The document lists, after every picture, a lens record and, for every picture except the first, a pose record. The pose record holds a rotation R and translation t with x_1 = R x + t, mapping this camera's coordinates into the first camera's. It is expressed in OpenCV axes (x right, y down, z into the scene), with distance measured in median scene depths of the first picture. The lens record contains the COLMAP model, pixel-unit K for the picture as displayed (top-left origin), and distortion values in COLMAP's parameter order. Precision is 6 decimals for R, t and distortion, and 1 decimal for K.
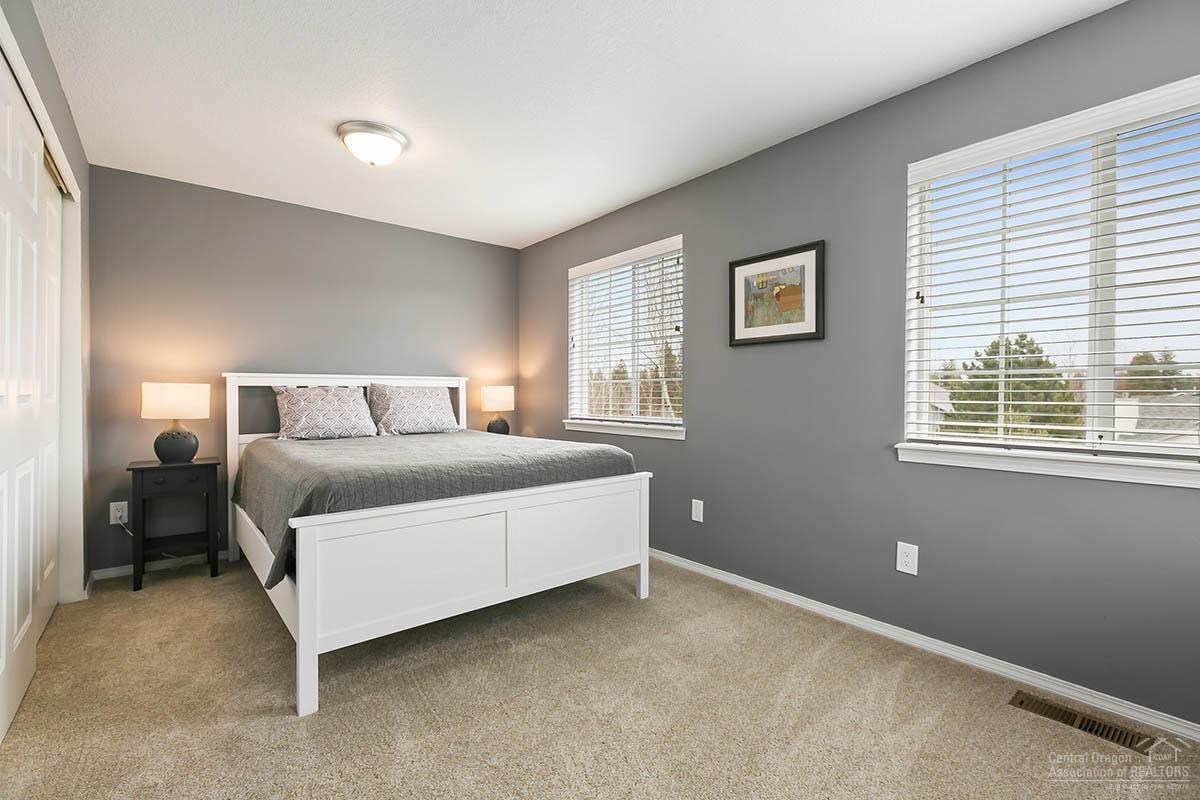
lens RADIAL K [[534.8, 0, 598.2], [0, 534.8, 395.9], [0, 0, 1]] dist [0.000464, -0.000081]
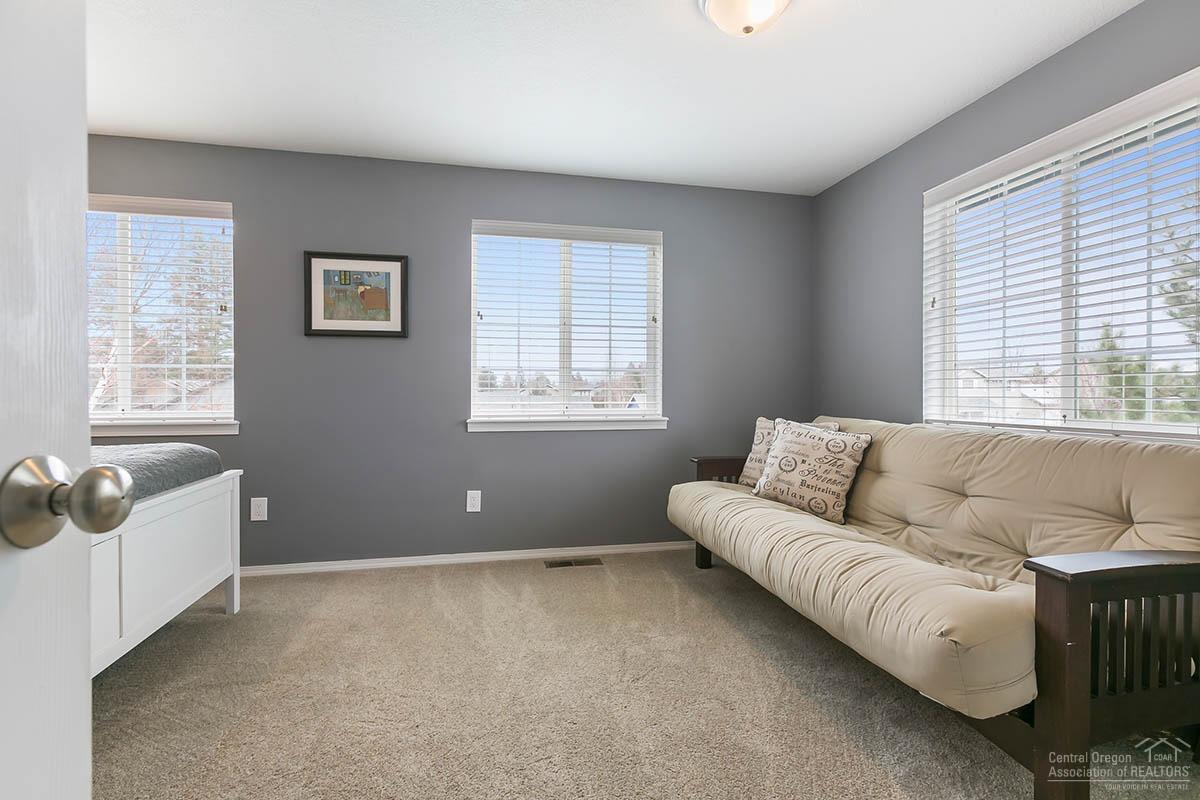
lens RADIAL K [[551.4, 0, 597.5], [0, 551.4, 395.6], [0, 0, 1]] dist [0.000595, 0.000105]
pose [[0.441386, -0.003193, 0.897312, -0.502592], [0.006836, 0.999977, 0.000195, 0.026636], [-0.897291, 0.006048, 0.441397, 0.066959]]
